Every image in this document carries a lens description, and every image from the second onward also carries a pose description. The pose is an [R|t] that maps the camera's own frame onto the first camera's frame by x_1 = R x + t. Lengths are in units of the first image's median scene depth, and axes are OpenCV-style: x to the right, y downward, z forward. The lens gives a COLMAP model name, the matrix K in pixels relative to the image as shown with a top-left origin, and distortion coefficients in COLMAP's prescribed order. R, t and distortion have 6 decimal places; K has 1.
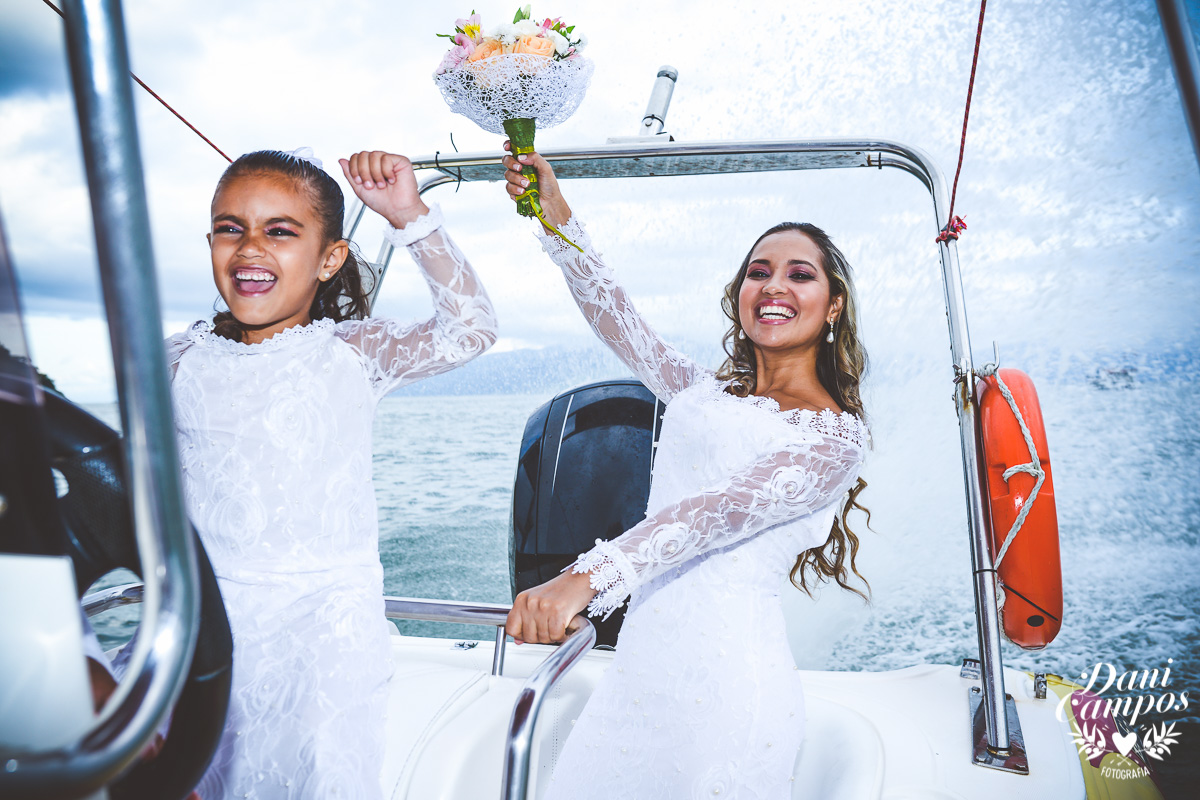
lens RADIAL K [[1199.0, 0, 594.8], [0, 1199.0, 395.6], [0, 0, 1]] dist [0.001491, 0.000000]
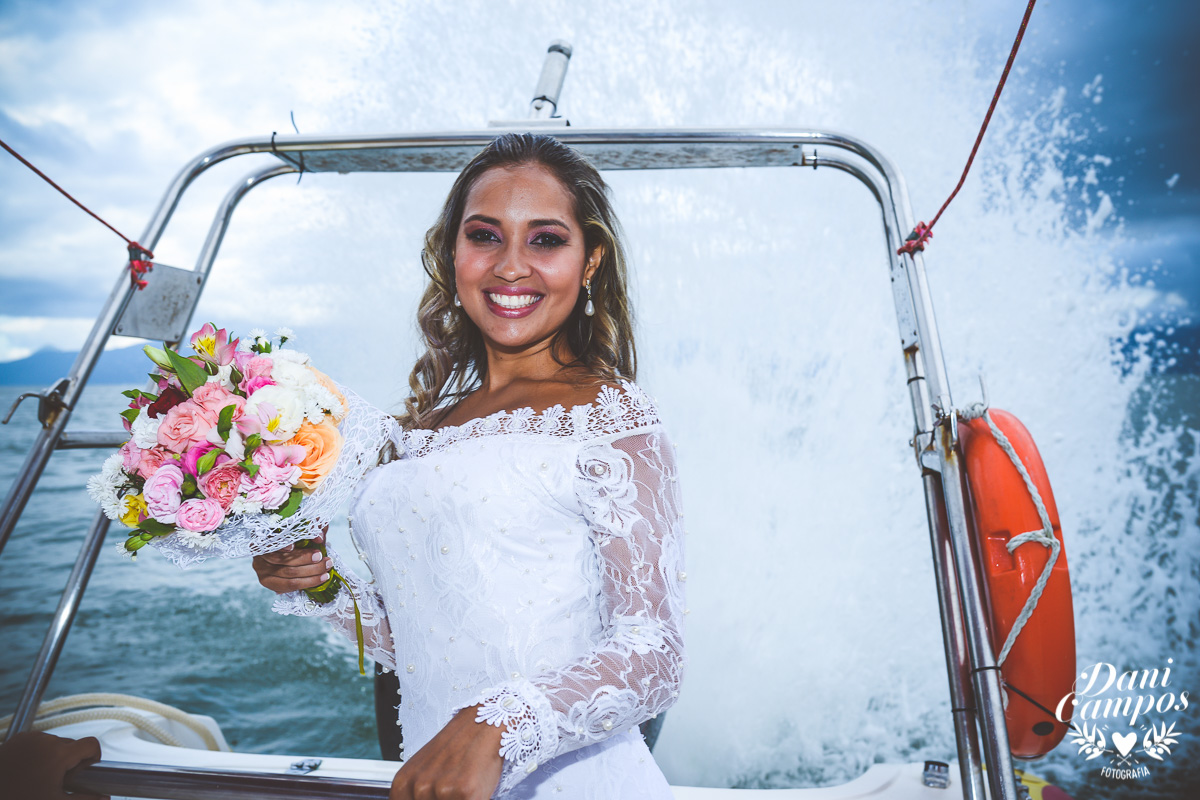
lens RADIAL K [[1199.0, 0, 601.7], [0, 1199.0, 405.6], [0, 0, 1]] dist [0.001491, 0.000000]
pose [[0.991110, 0.006128, 0.132901, -0.021288], [-0.003605, 0.999809, -0.019219, -0.006958], [-0.132994, 0.018569, 0.990943, 0.196272]]
